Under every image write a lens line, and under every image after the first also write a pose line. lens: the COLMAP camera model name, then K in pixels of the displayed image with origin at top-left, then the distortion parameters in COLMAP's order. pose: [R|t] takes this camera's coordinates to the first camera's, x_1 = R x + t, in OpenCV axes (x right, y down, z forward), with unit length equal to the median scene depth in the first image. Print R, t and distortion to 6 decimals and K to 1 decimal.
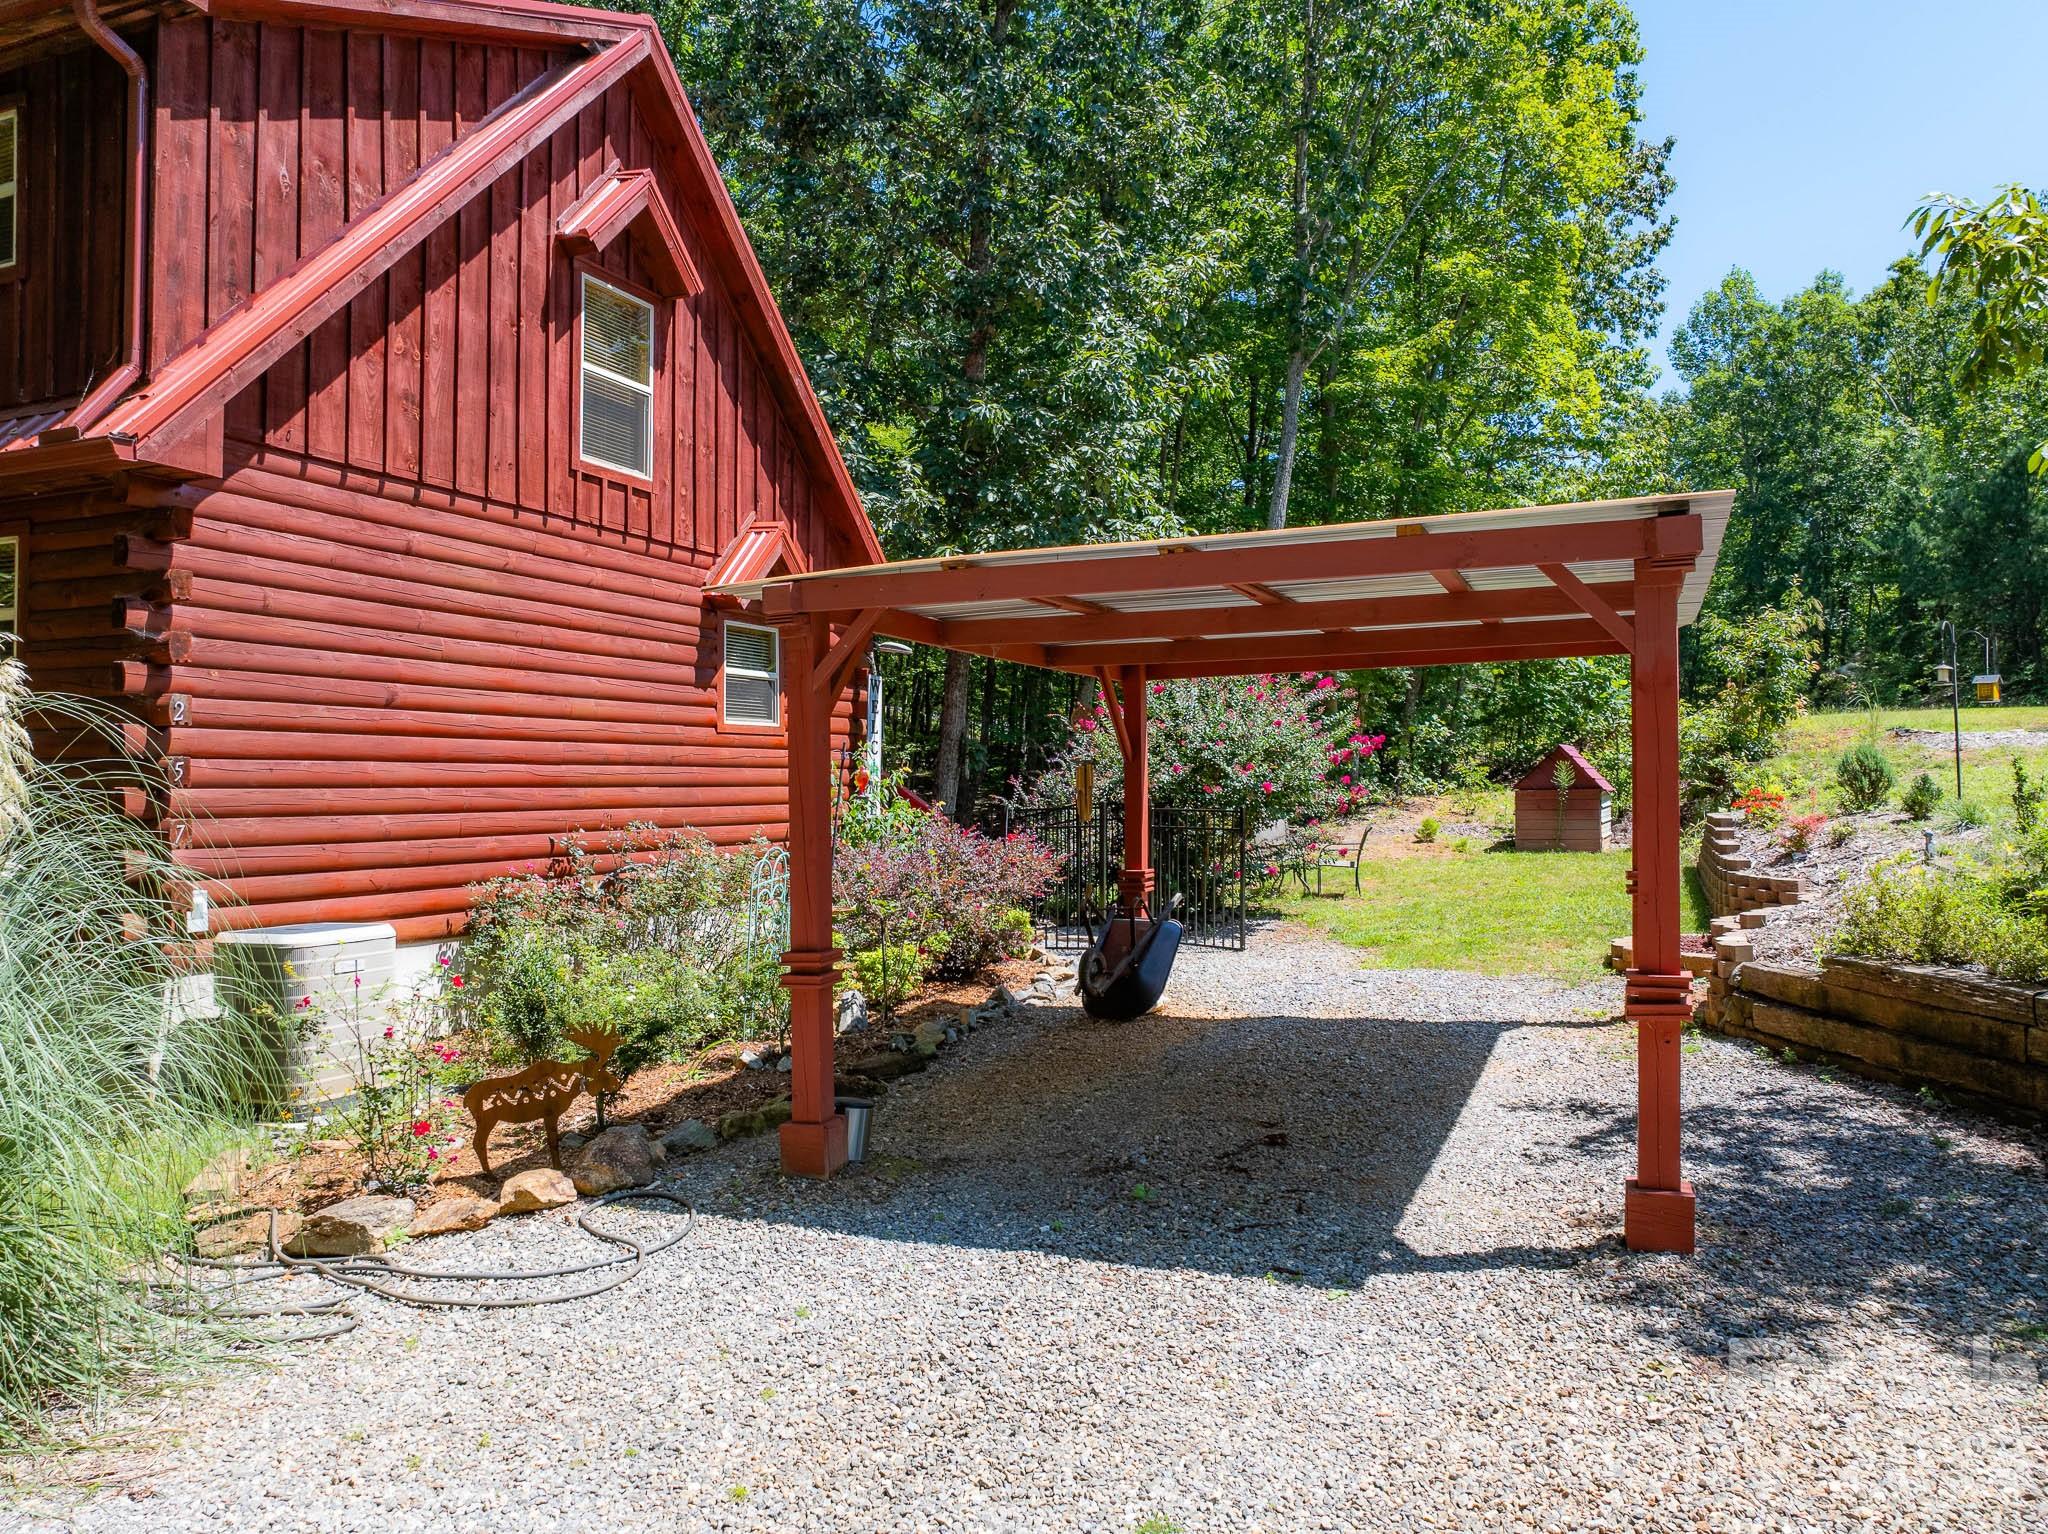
lens RADIAL K [[1431.1, 0, 1041.5], [0, 1431.1, 772.8], [0, 0, 1]] dist [-0.047035, 0.005633]
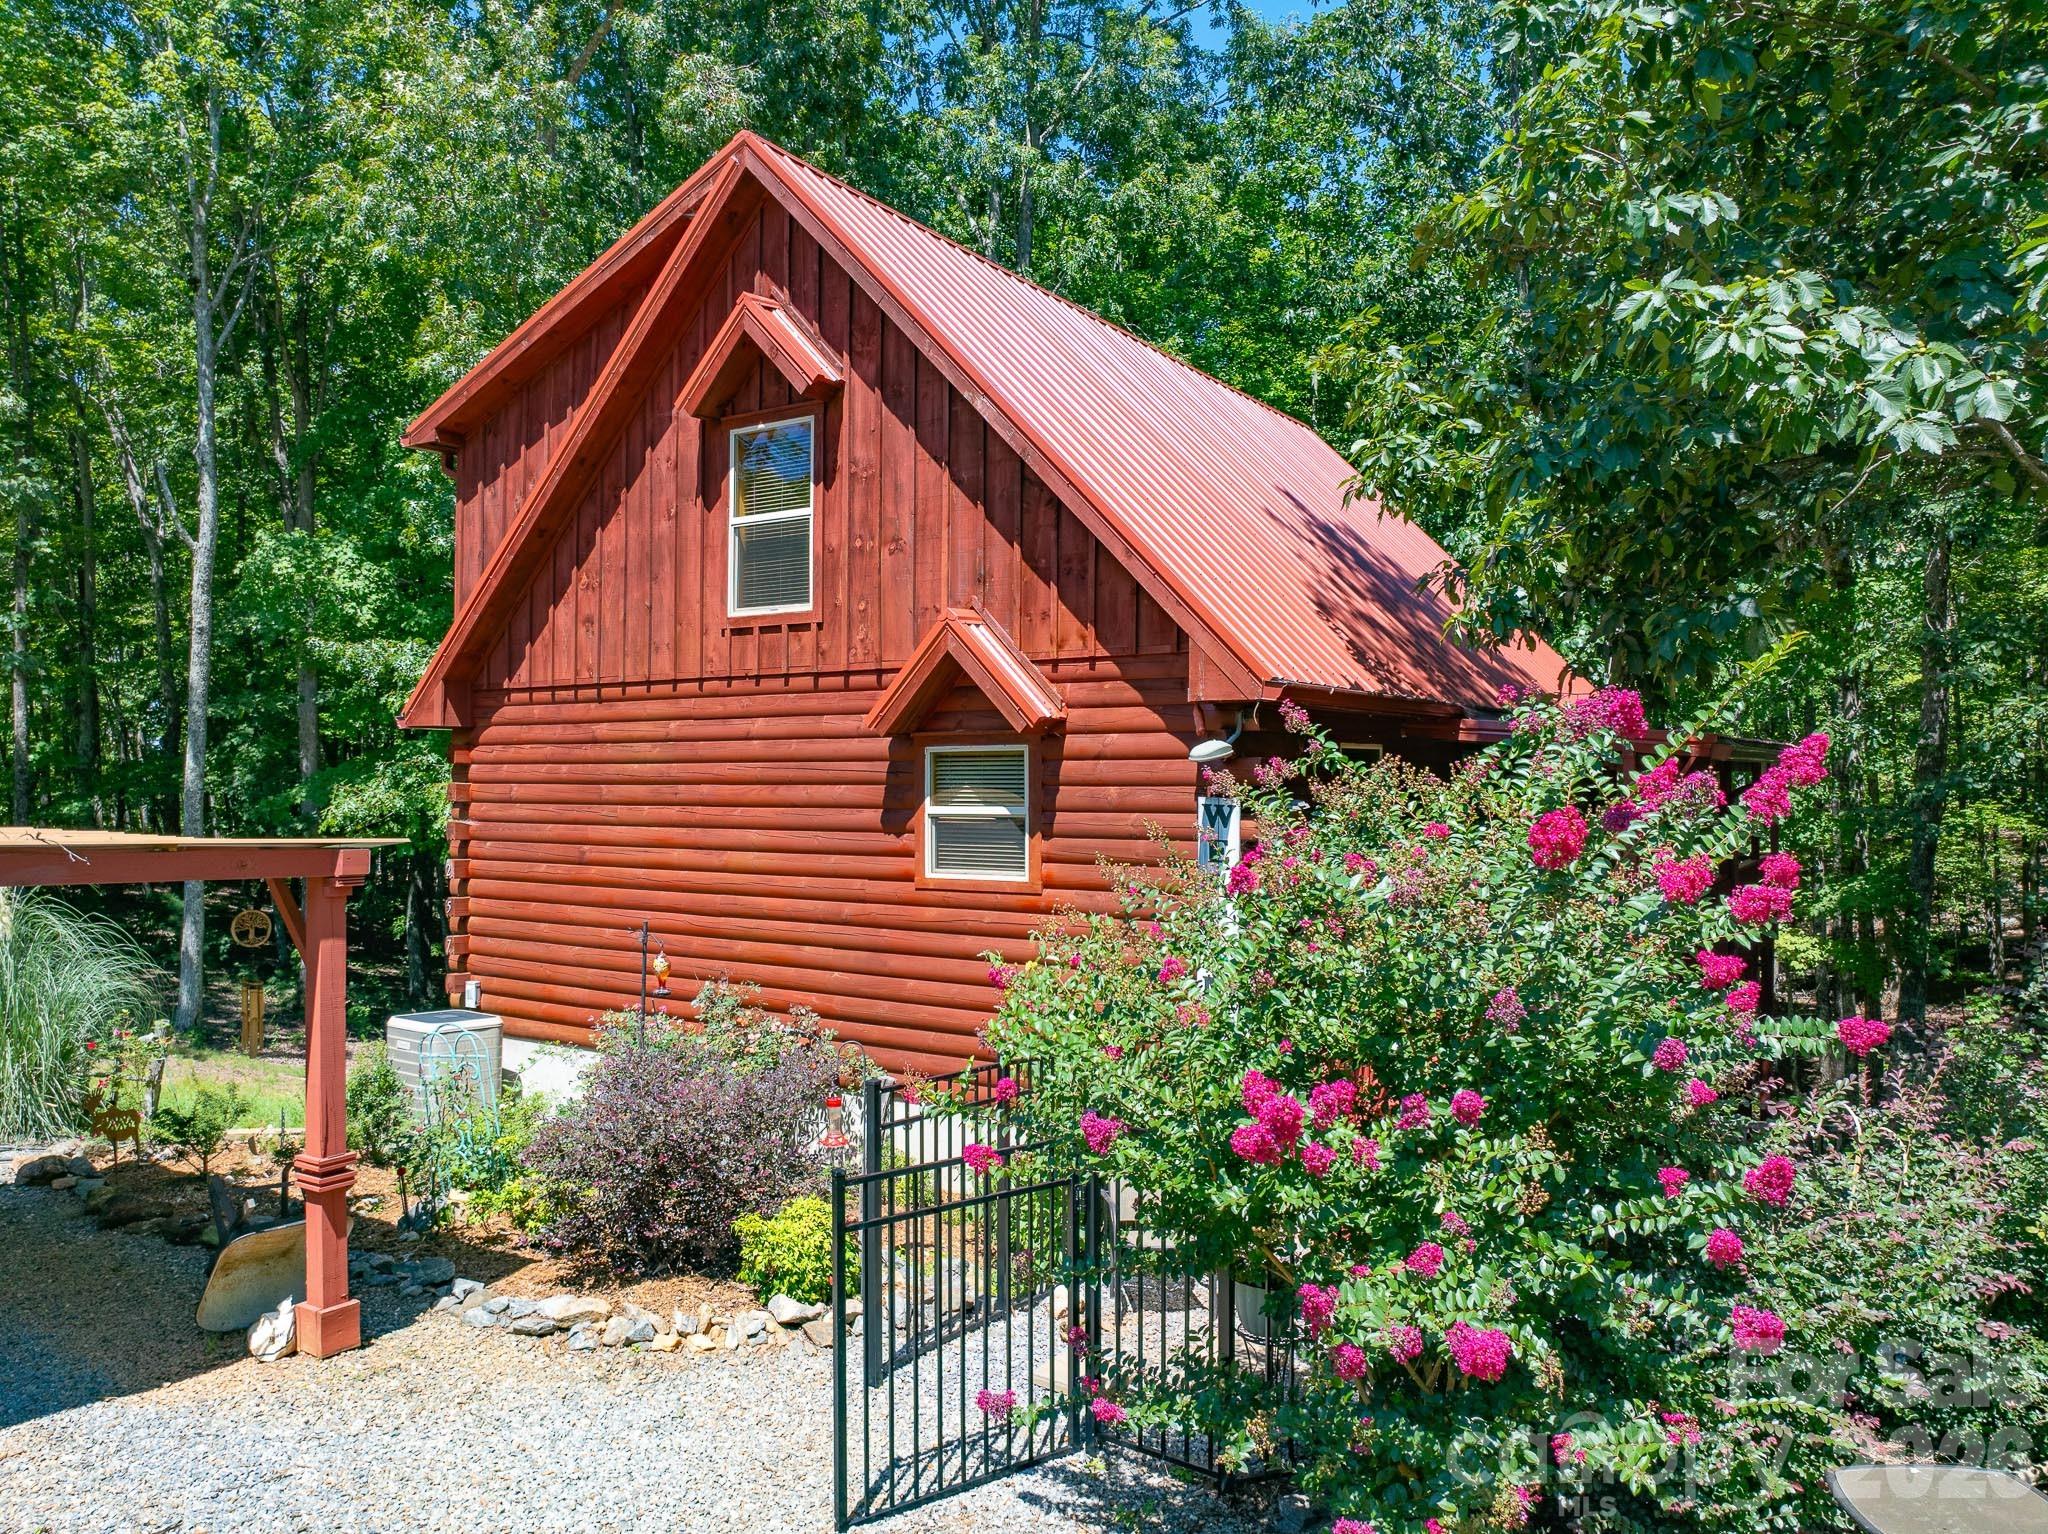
lens RADIAL K [[1431.1, 0, 1026.2], [0, 1431.1, 768.7], [0, 0, 1]] dist [-0.047035, 0.005633]
pose [[-0.166042, -0.003466, -0.986113, 0.760086], [0.009385, 0.999943, -0.005095, -0.123225], [0.986074, -0.010101, -0.166000, 1.623221]]
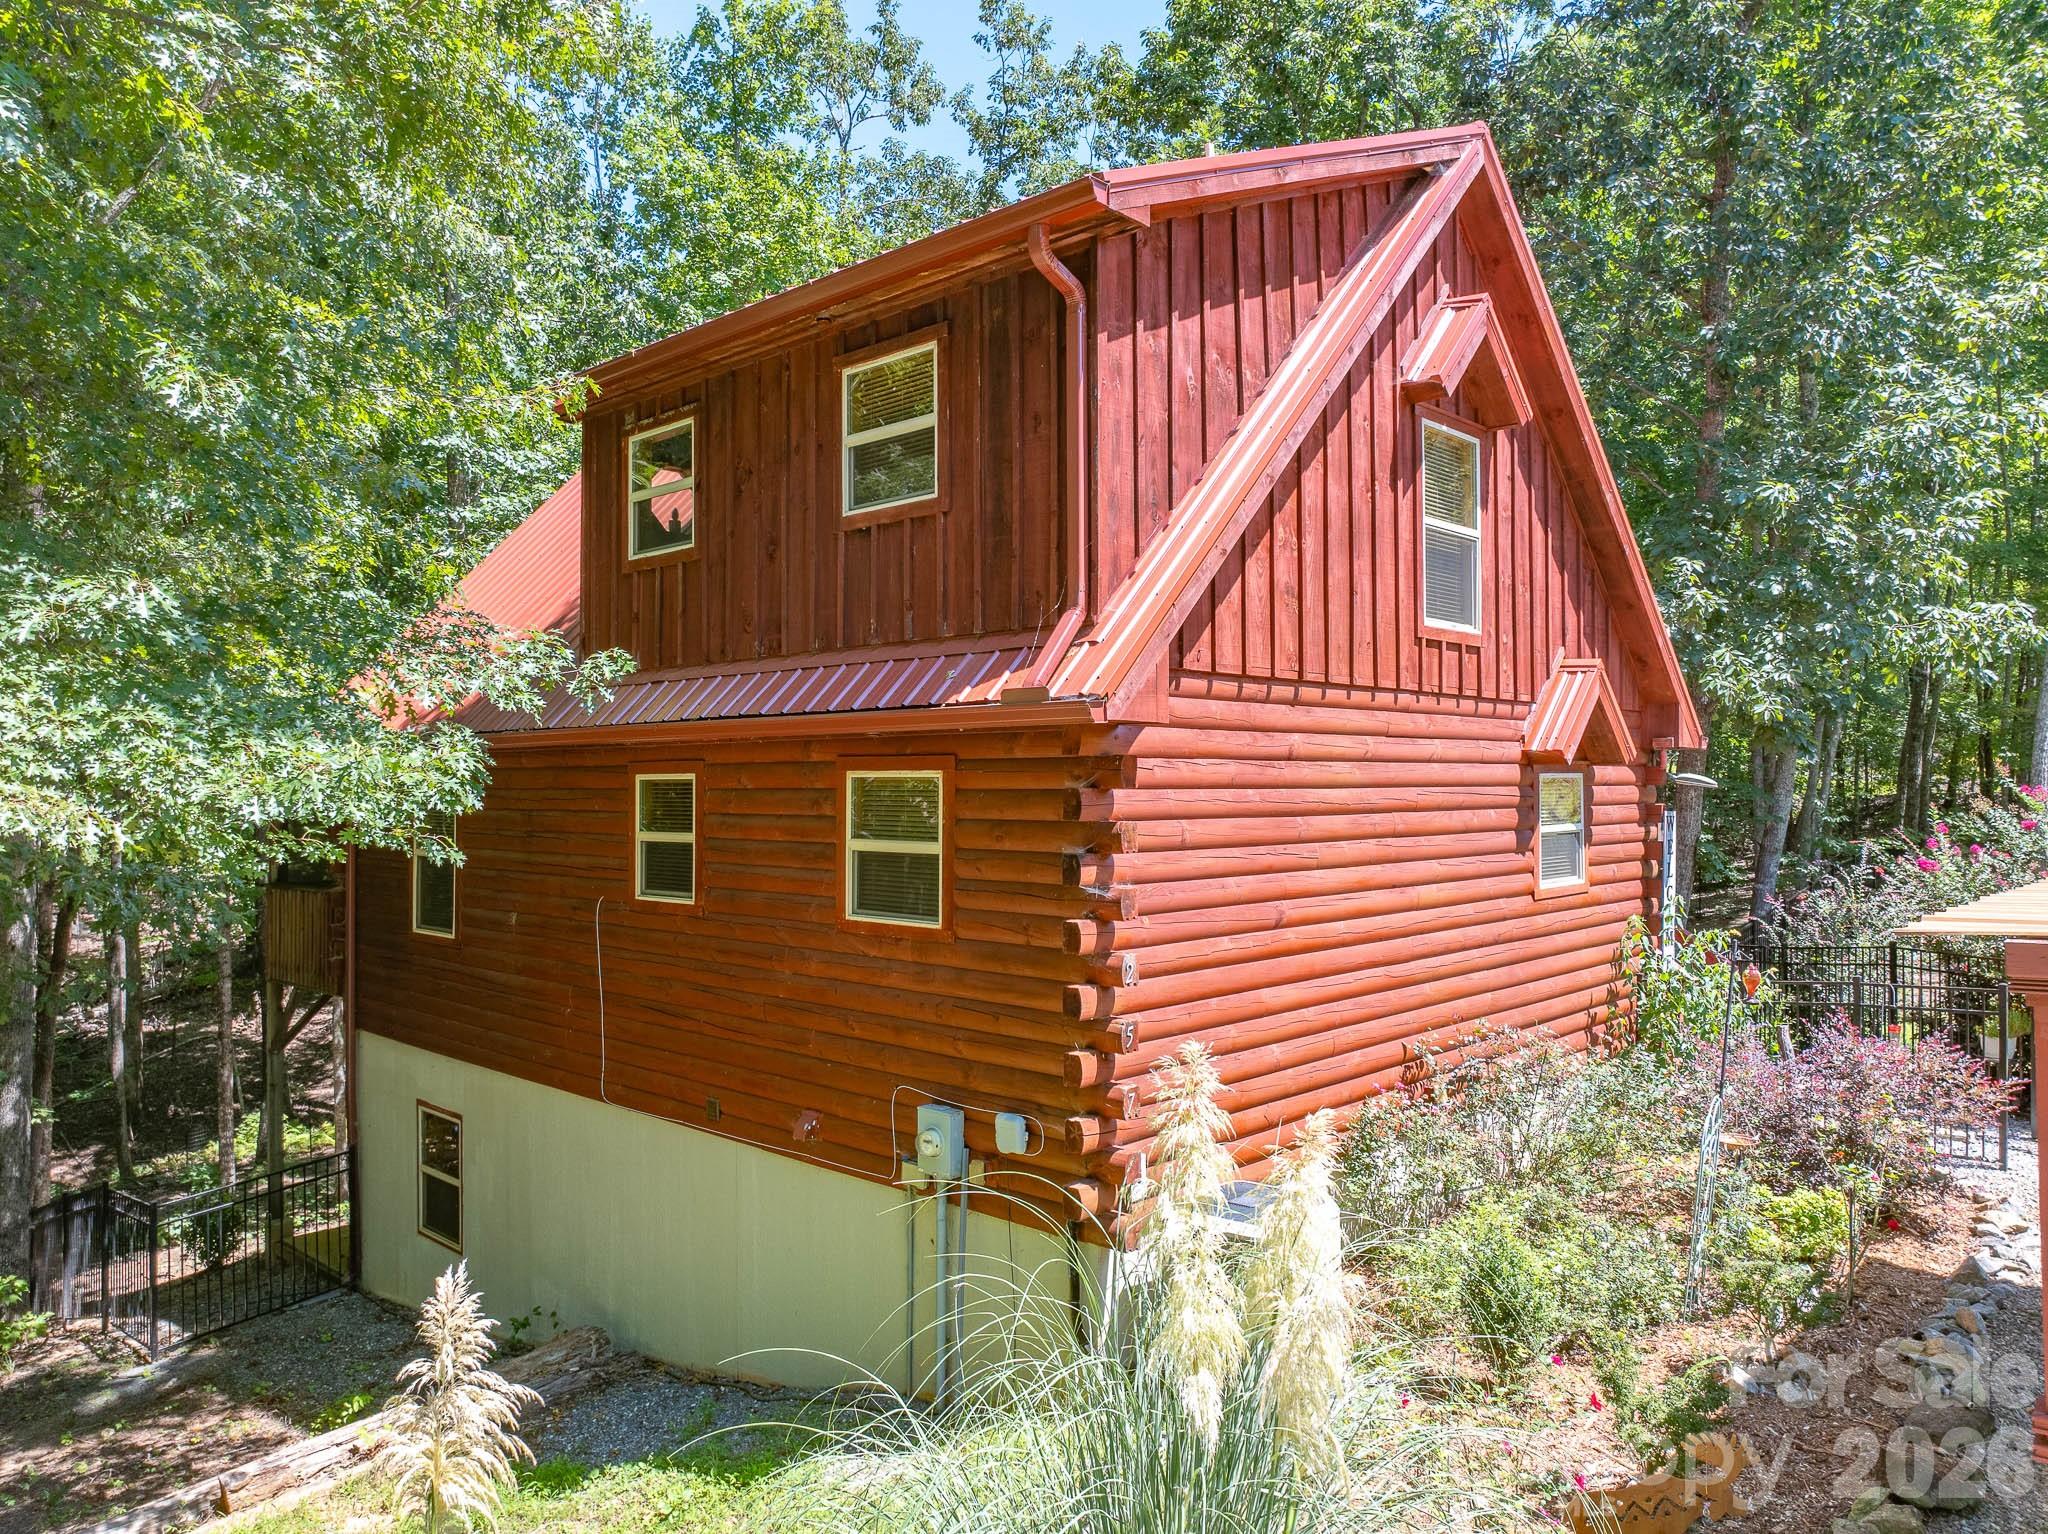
lens RADIAL K [[1431.1, 0, 1028.8], [0, 1431.1, 772.8], [0, 0, 1]] dist [-0.047035, 0.005633]
pose [[0.935624, -0.005012, -0.352963, -0.282393], [0.005206, 0.999986, -0.000401, -0.149051], [0.352960, -0.001462, 0.935637, 0.065173]]
